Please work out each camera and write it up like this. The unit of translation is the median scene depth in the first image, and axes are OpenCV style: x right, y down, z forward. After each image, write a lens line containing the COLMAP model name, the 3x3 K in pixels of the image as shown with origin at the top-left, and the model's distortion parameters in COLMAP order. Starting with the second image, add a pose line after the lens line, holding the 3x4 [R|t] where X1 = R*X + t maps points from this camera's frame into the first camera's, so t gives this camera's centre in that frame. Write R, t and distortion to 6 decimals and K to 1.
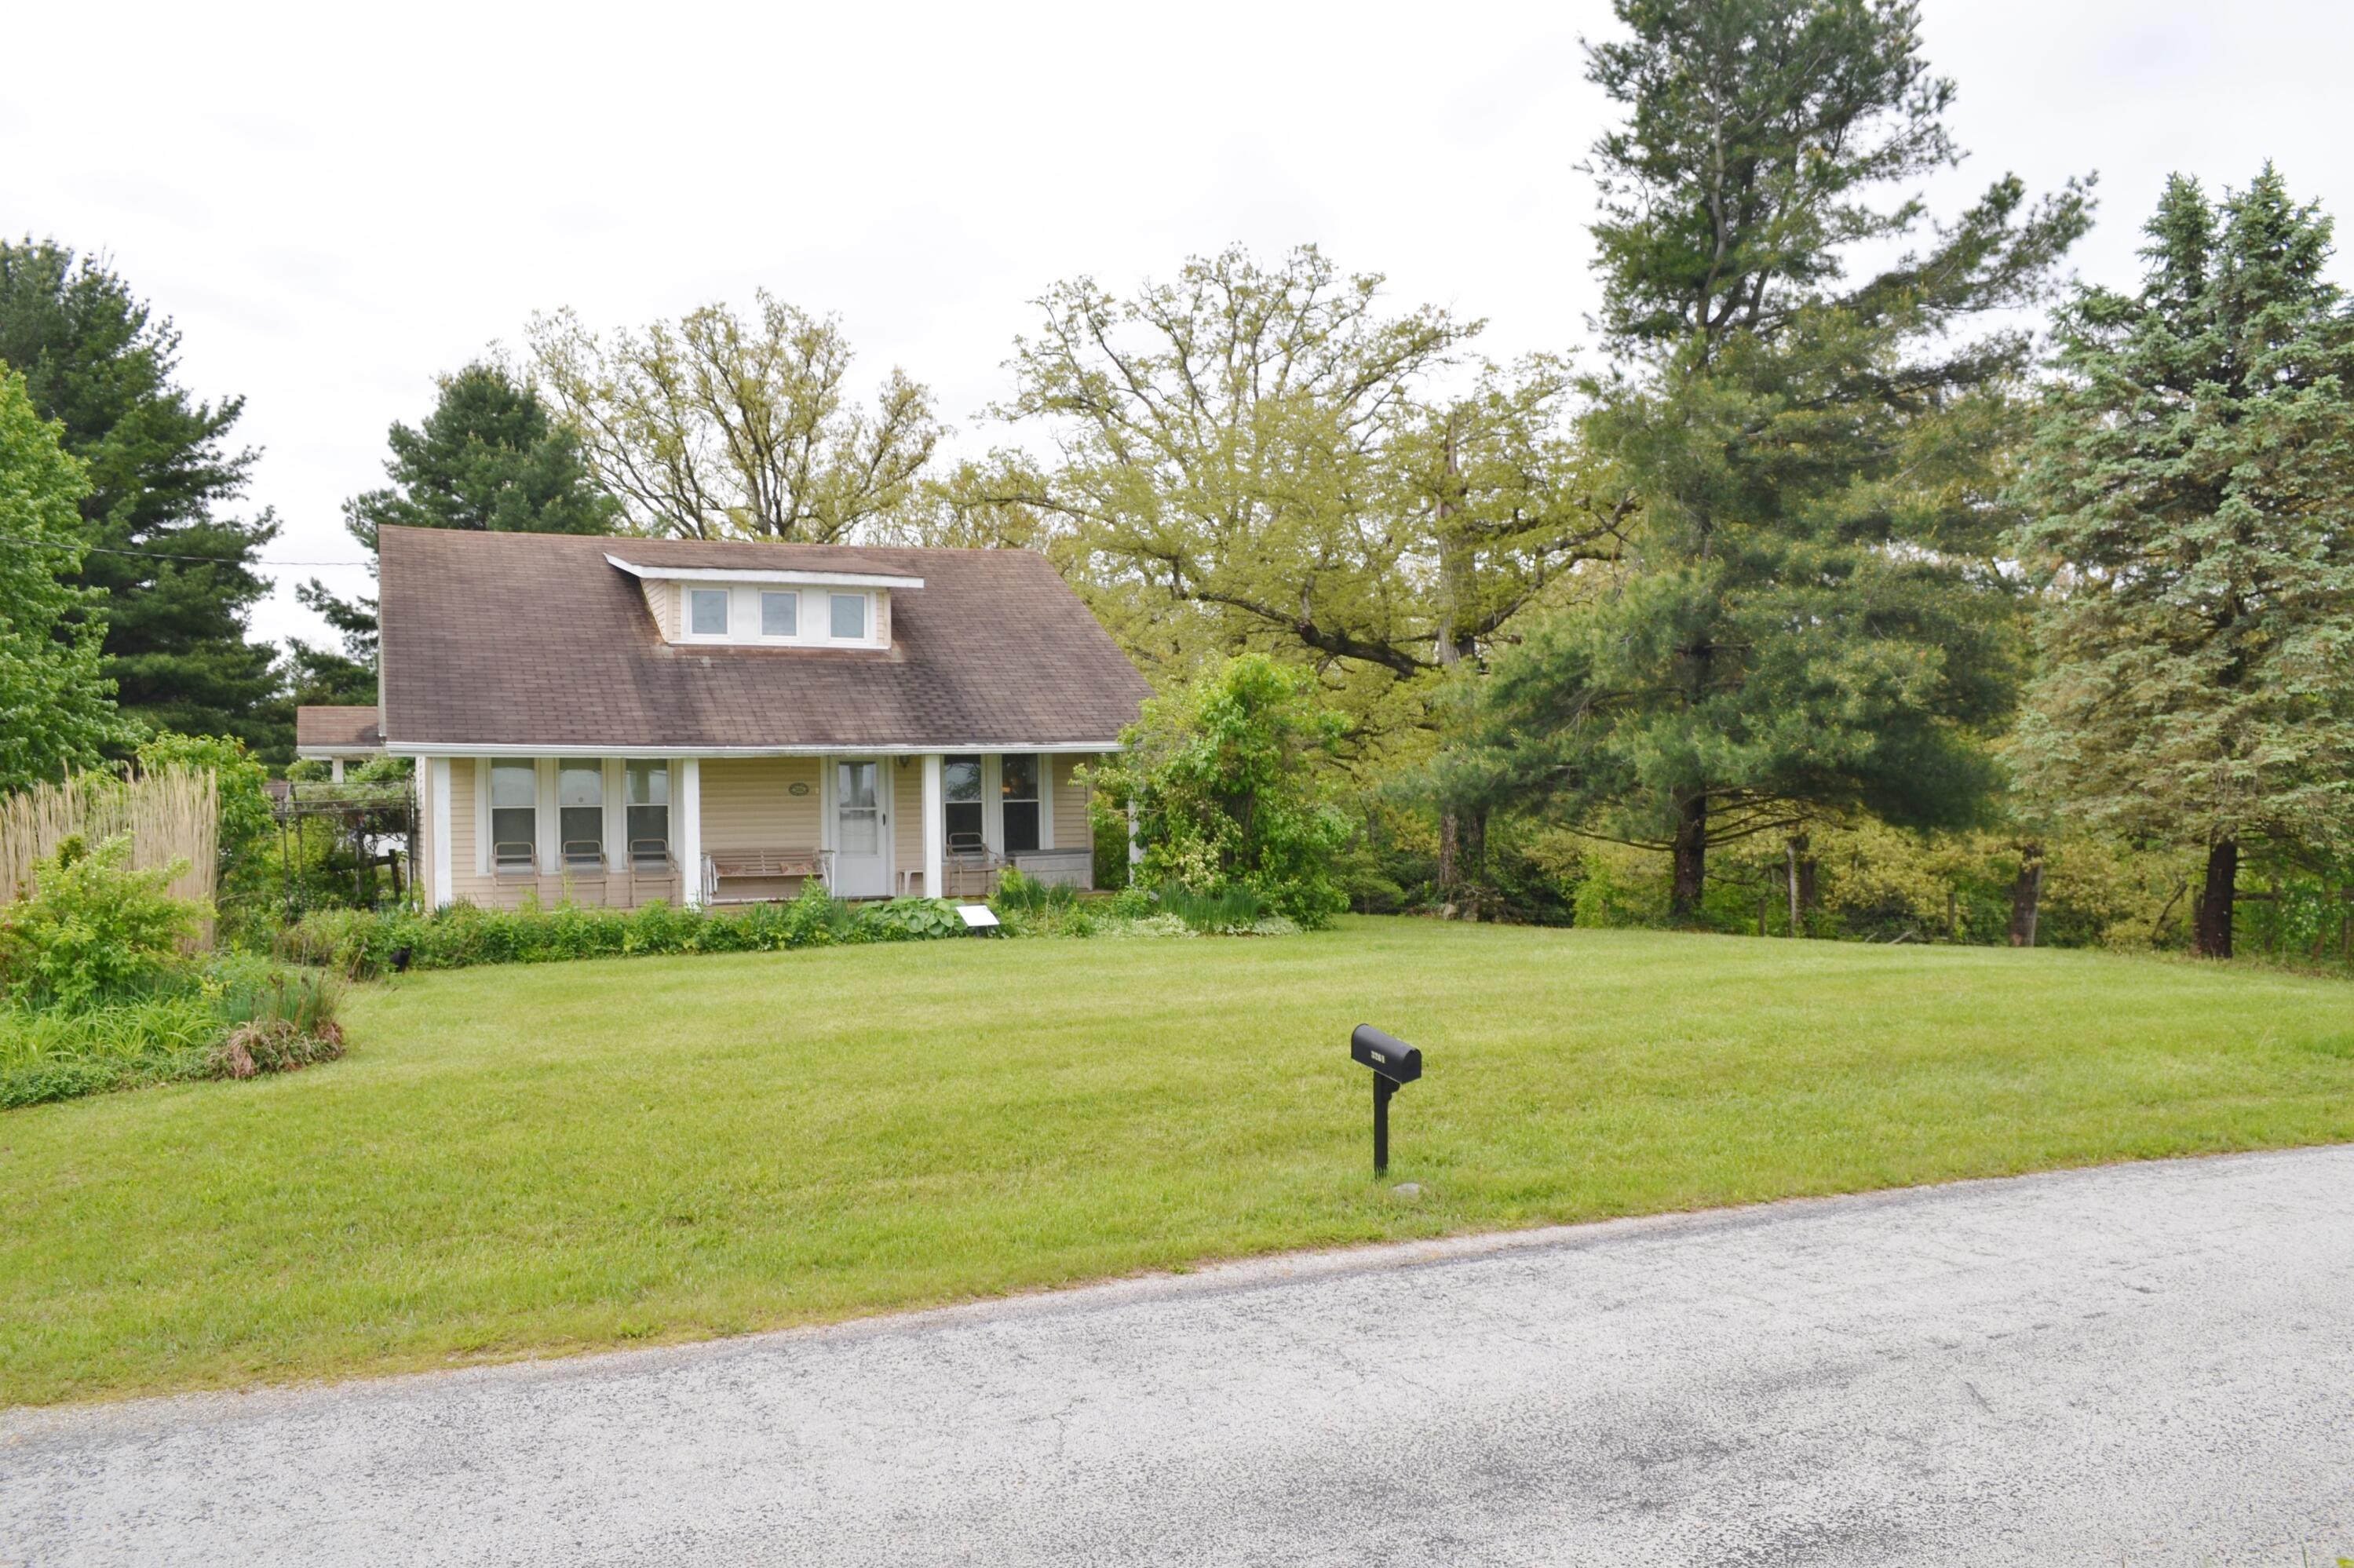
lens RADIAL K [[1884.1, 0, 1174.0], [0, 1884.1, 789.1], [0, 0, 1]] dist [-0.082986, 0.013713]
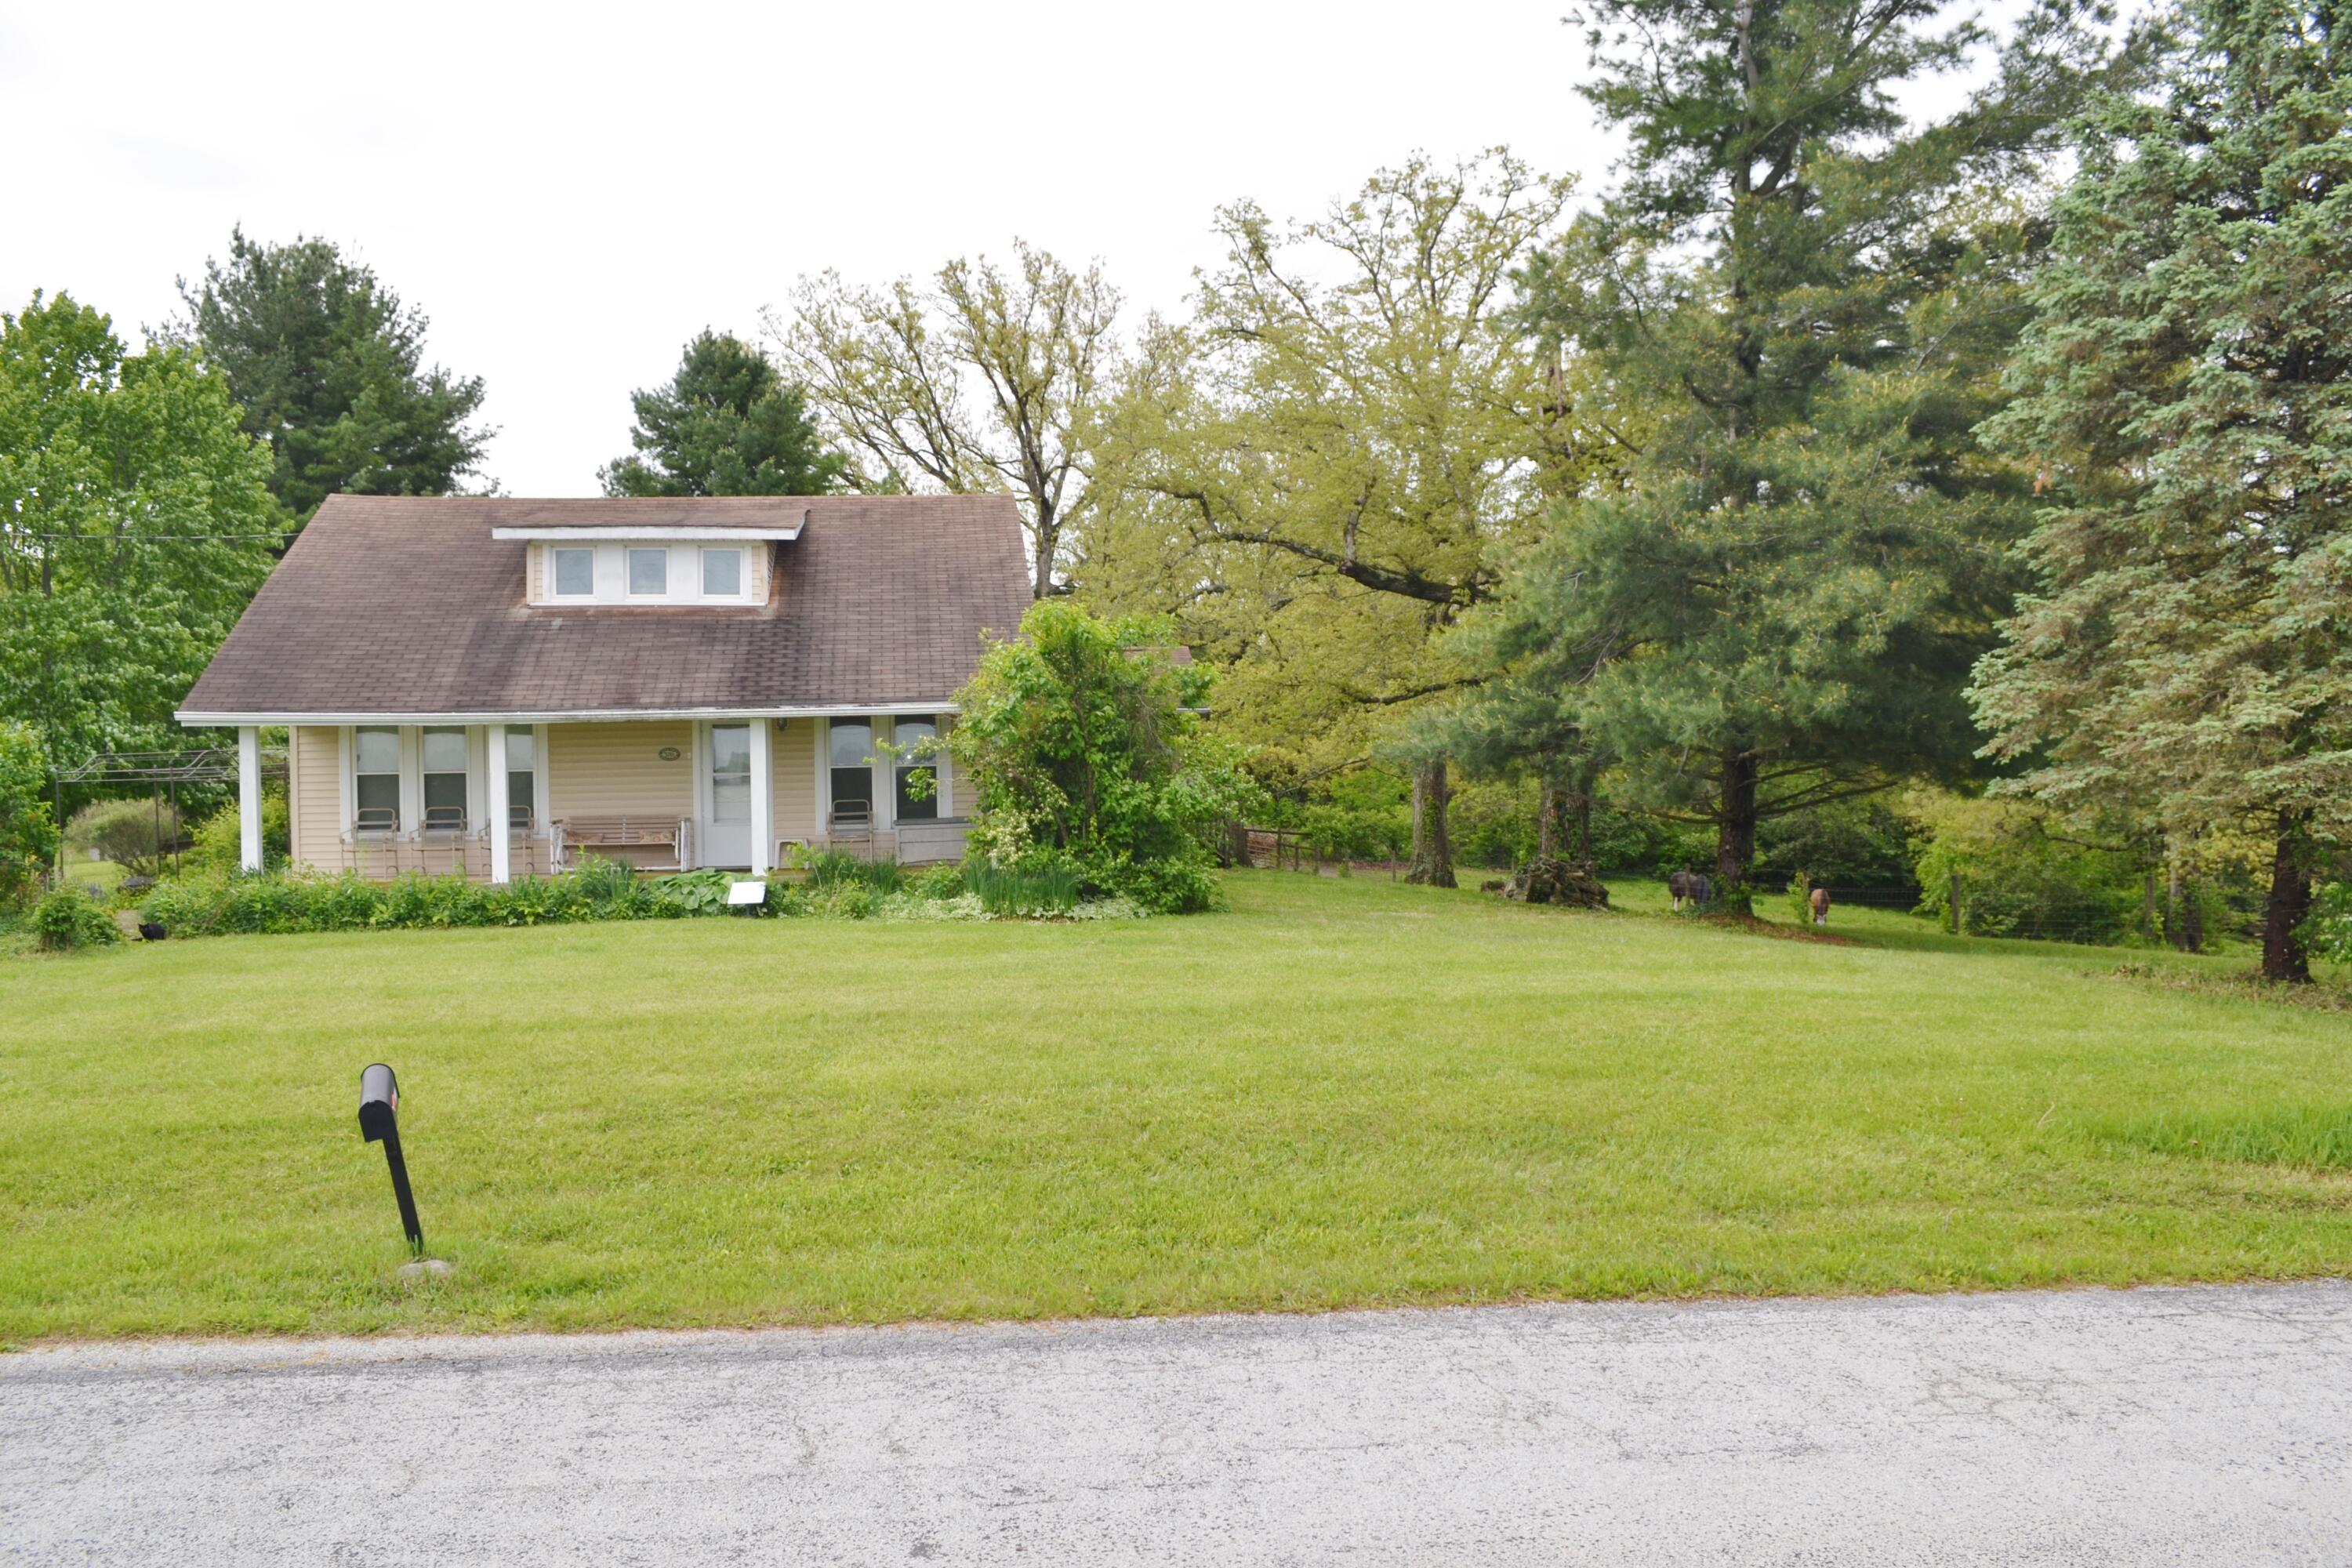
lens RADIAL K [[1882.7, 0, 1173.0], [0, 1882.7, 789.1], [0, 0, 1]] dist [-0.082986, 0.013713]
pose [[0.963862, 0.004751, -0.266361, 0.314692], [0.002725, 0.999613, 0.027692, -0.008135], [0.266389, -0.027417, 0.963476, 0.151933]]
